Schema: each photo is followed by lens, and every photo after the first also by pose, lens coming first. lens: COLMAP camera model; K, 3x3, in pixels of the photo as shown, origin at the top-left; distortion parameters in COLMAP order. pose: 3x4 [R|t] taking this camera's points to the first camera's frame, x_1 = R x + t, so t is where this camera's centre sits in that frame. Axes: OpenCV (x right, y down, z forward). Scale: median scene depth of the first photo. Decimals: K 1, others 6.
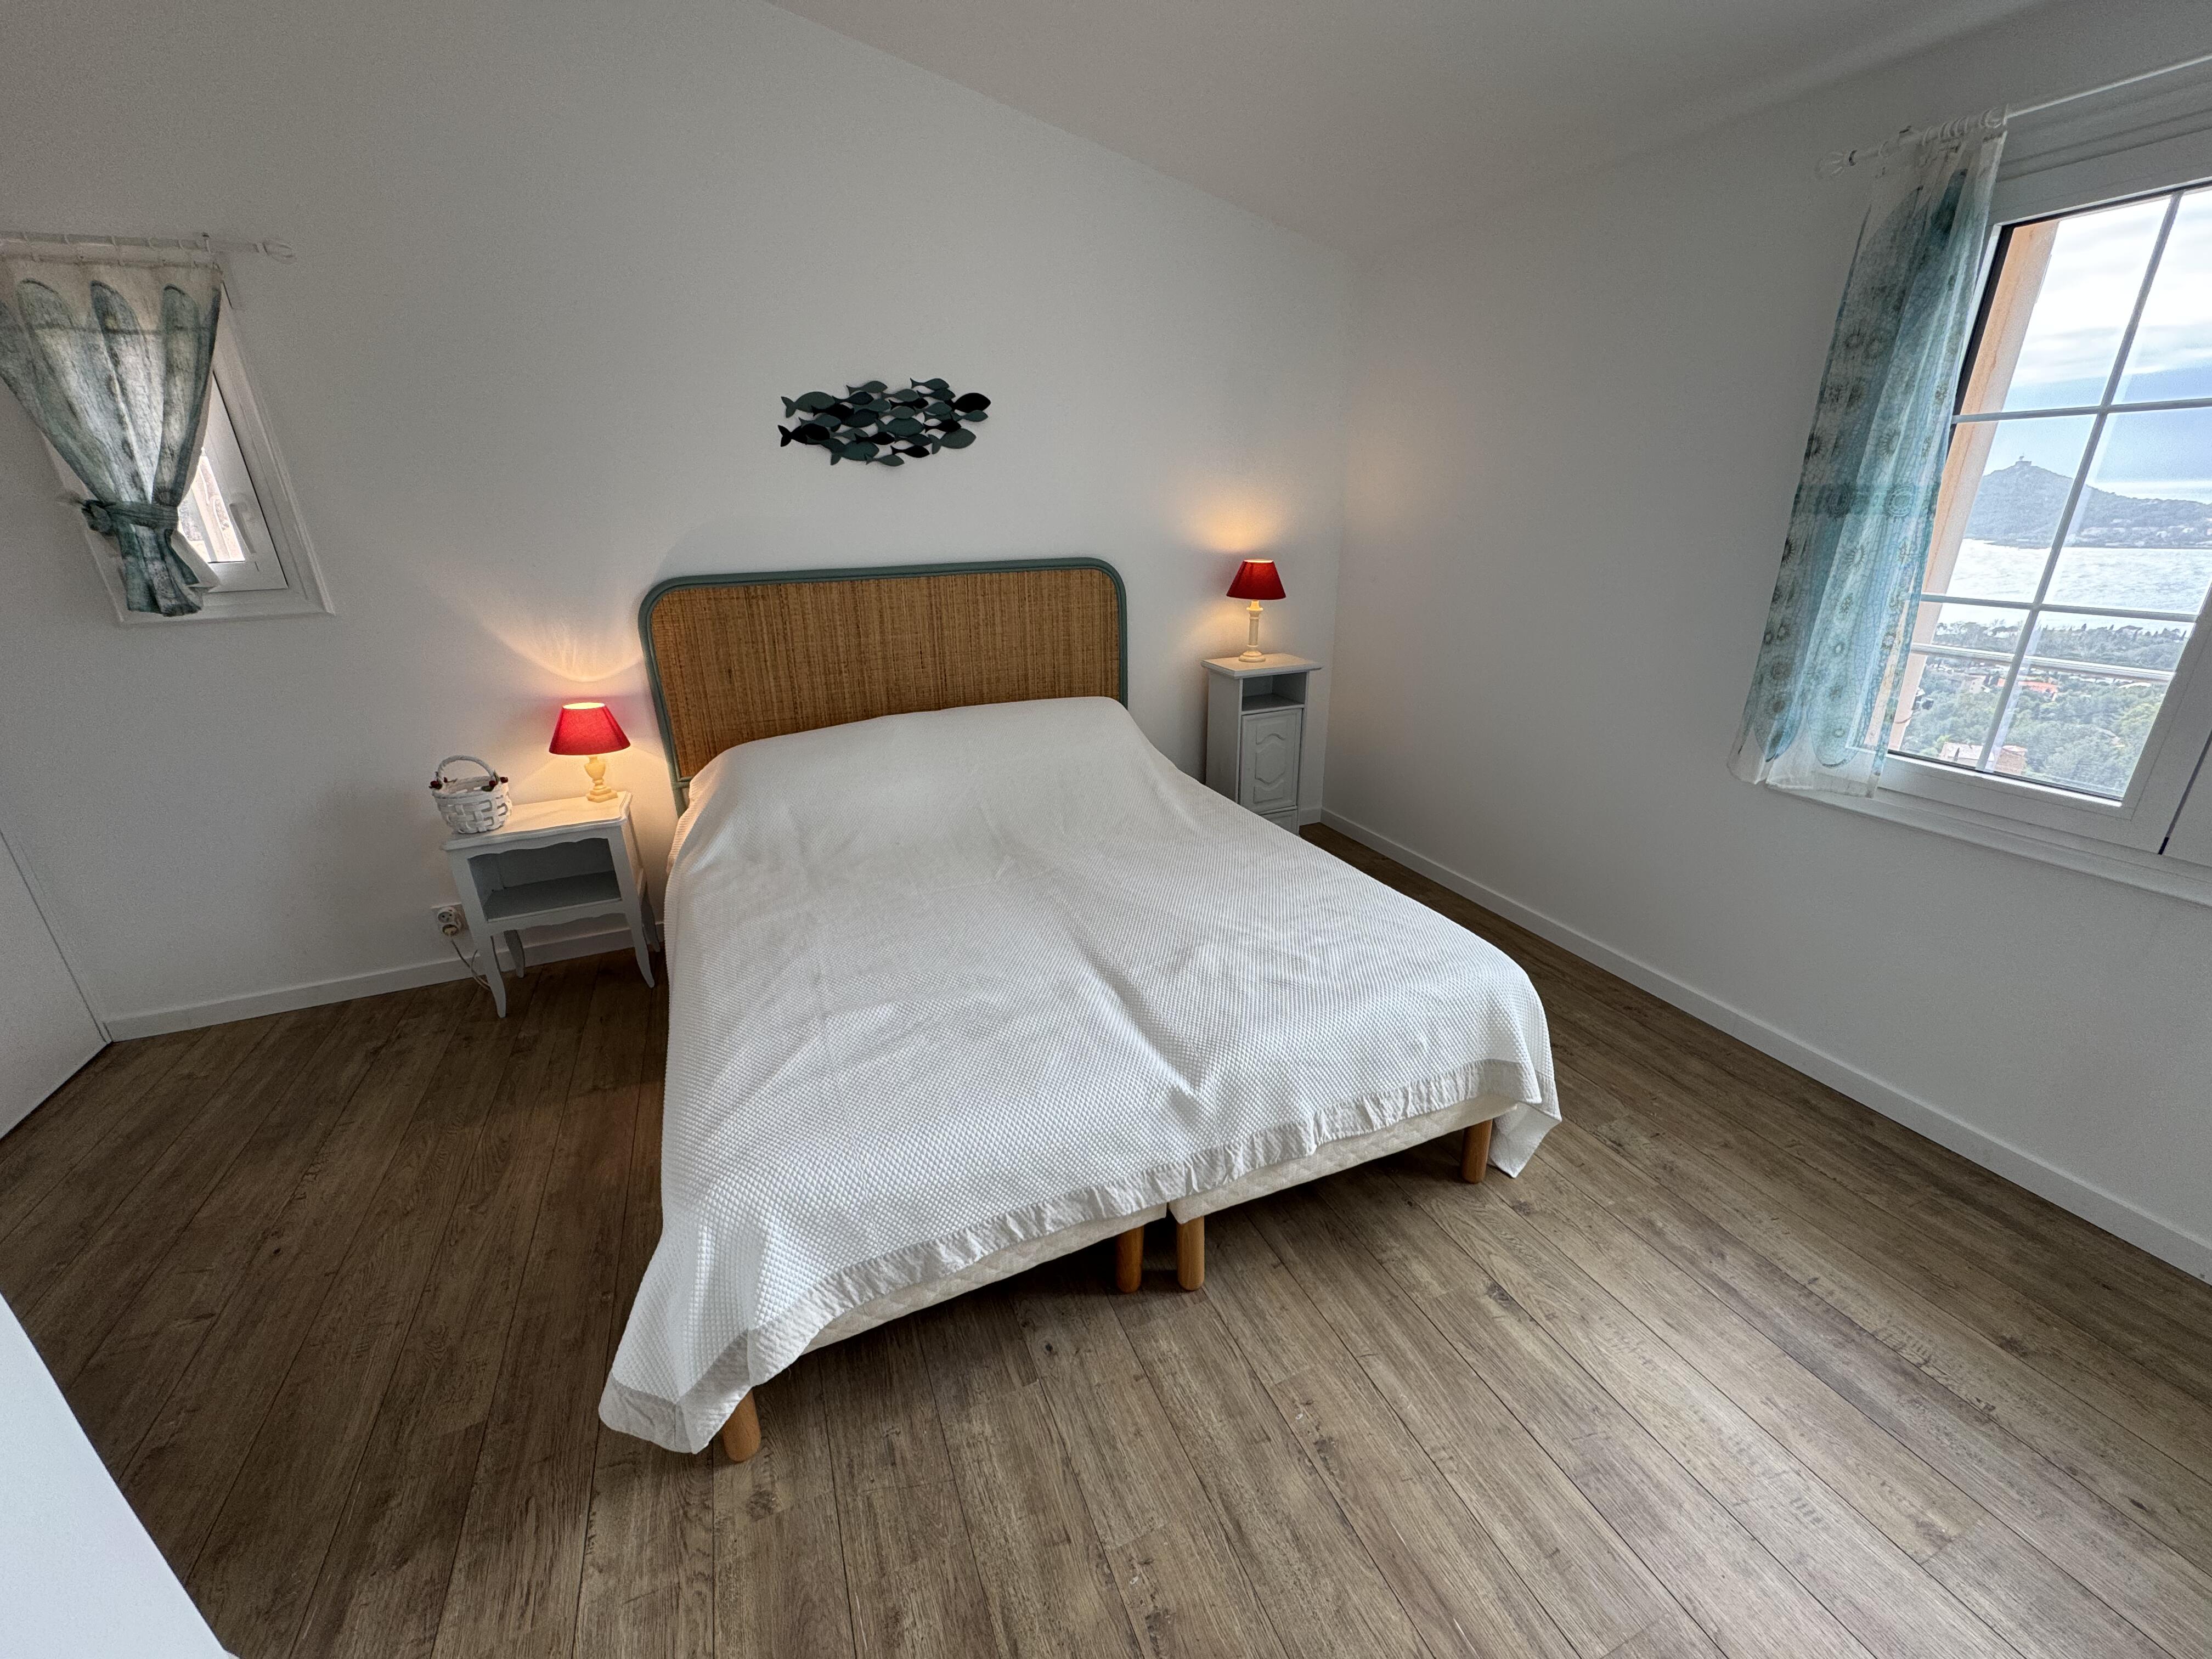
lens RADIAL K [[878.4, 0, 1105.6], [0, 878.4, 831.9], [0, 0, 1]] dist [-0.002457, 0.000128]
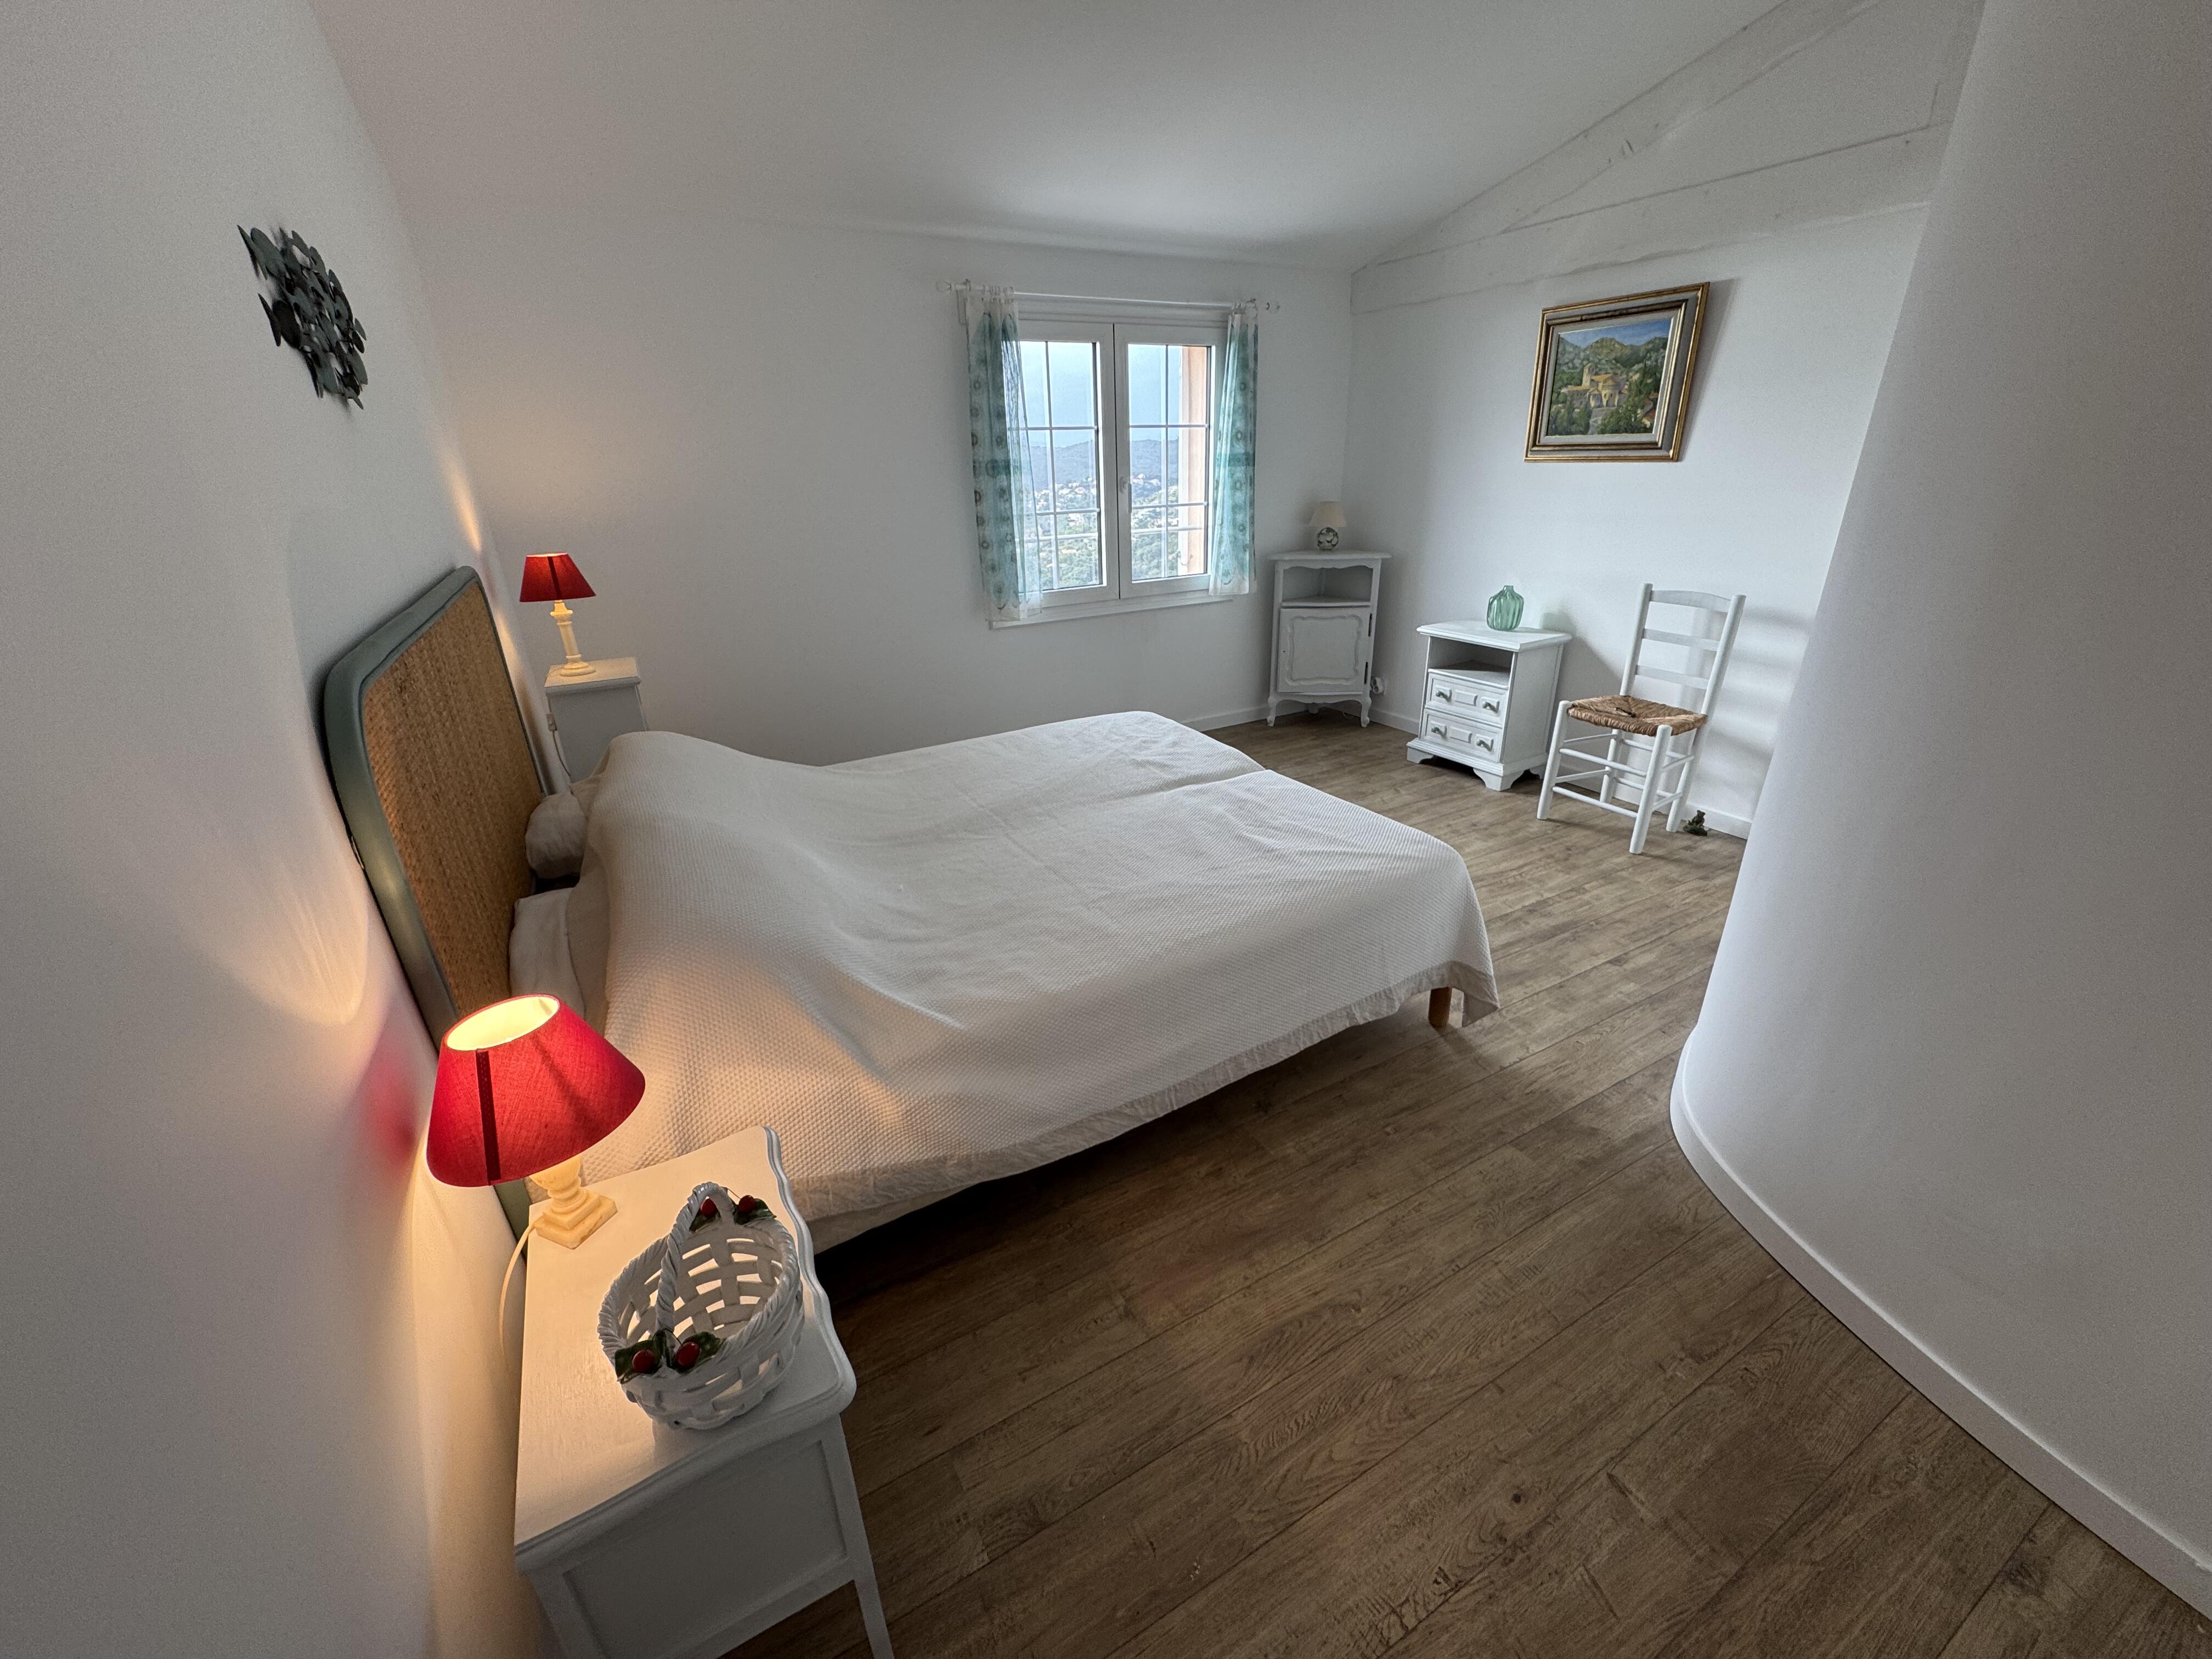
lens RADIAL K [[878.4, 0, 1105.6], [0, 878.4, 831.9], [0, 0, 1]] dist [-0.002457, 0.000128]
pose [[-0.107298, -0.371363, 0.922267, -1.426691], [0.387462, 0.838663, 0.382776, -0.390955], [-0.915620, 0.398414, 0.053902, 1.099674]]
